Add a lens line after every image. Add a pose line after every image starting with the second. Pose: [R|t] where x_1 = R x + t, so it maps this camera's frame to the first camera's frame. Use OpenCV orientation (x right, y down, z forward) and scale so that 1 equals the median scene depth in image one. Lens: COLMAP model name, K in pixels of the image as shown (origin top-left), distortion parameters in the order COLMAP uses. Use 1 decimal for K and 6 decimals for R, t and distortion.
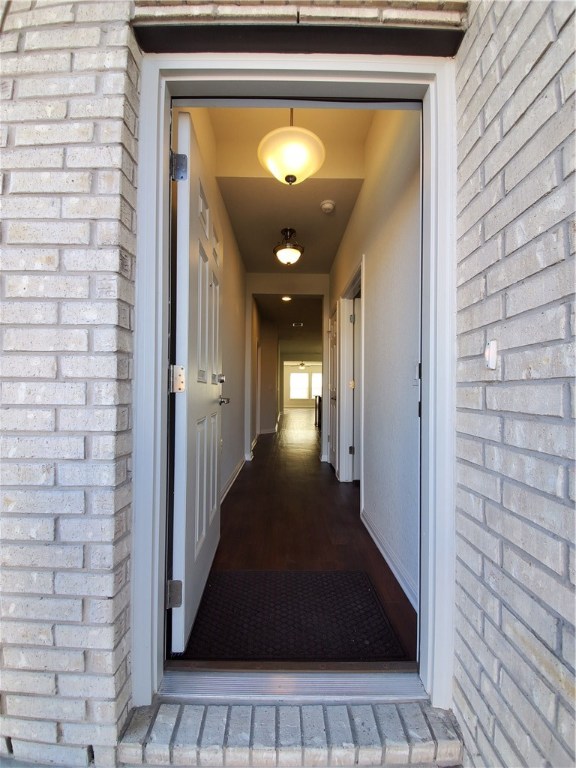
lens RADIAL K [[305.7, 0, 283.6], [0, 305.7, 388.3], [0, 0, 1]] dist [0.008487, -0.013948]
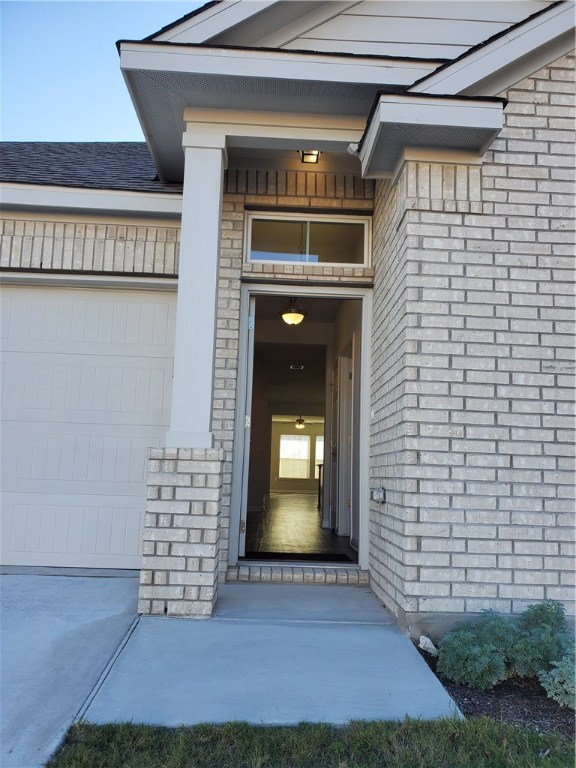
lens RADIAL K [[735.2, 0, 288.0], [0, 735.2, 384.0], [0, 0, 1]] dist [-0.009912, -0.011847]
pose [[0.998444, 0.028840, 0.047732, -0.122461], [-0.022292, 0.990940, -0.132443, 0.148363], [-0.051119, 0.131173, 0.990041, -1.599978]]
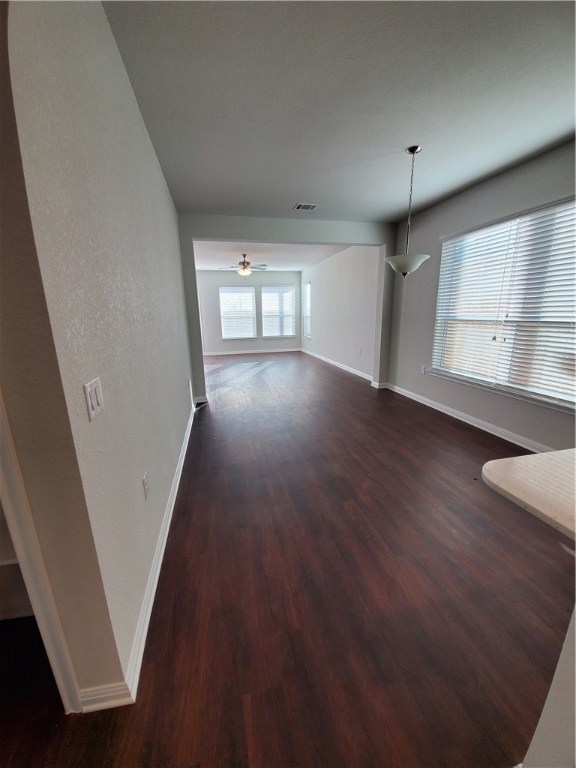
lens RADIAL K [[305.7, 0, 283.6], [0, 305.7, 388.3], [0, 0, 1]] dist [0.008487, -0.013948]
pose [[0.975486, -0.078469, 0.205594, 0.032269], [0.027076, 0.969964, 0.241736, -0.026885], [-0.218388, -0.230244, 0.948312, 1.568198]]
